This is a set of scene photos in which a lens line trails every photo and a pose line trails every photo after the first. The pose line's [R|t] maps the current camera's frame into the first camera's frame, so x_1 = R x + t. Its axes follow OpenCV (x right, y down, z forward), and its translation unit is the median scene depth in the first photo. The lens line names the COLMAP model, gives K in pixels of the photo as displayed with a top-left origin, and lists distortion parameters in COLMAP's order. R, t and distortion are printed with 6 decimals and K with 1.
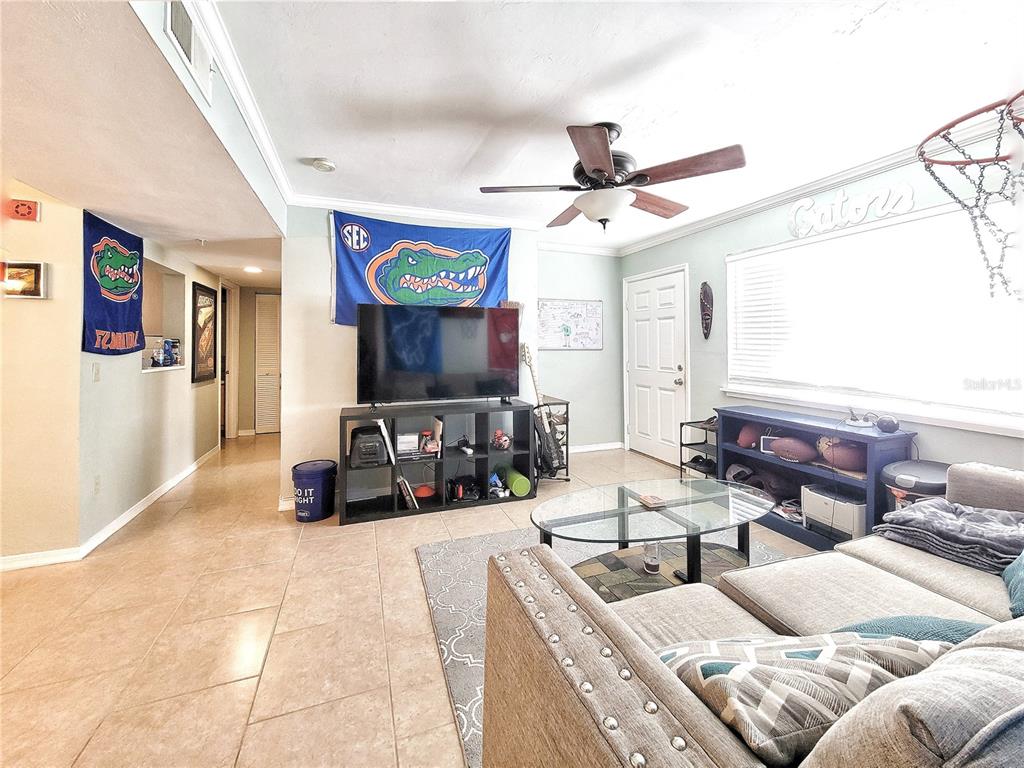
lens RADIAL K [[417.6, 0, 506.3], [0, 417.6, 340.9], [0, 0, 1]] dist [0.001390, -0.000543]
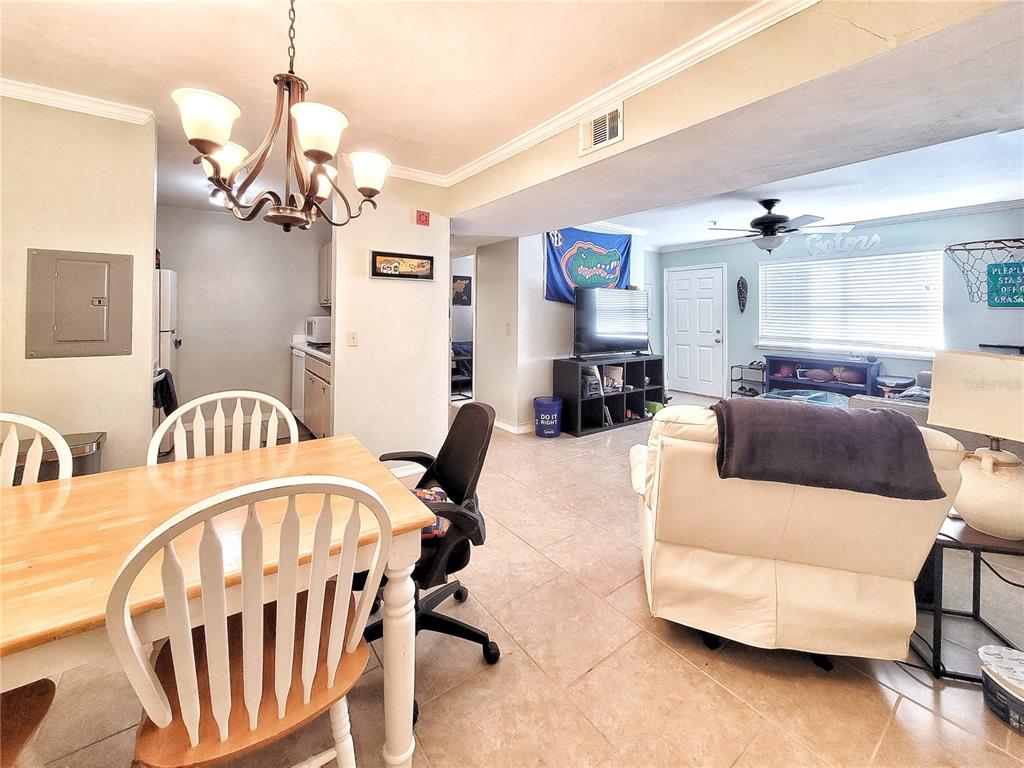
lens RADIAL K [[417.6, 0, 502.3], [0, 417.6, 306.6], [0, 0, 1]] dist [0.001390, -0.000543]
pose [[0.963645, 0.012935, 0.266872, -0.902225], [-0.010698, 0.999894, -0.009831, -0.002173], [-0.266971, 0.006619, 0.963682, -0.302916]]
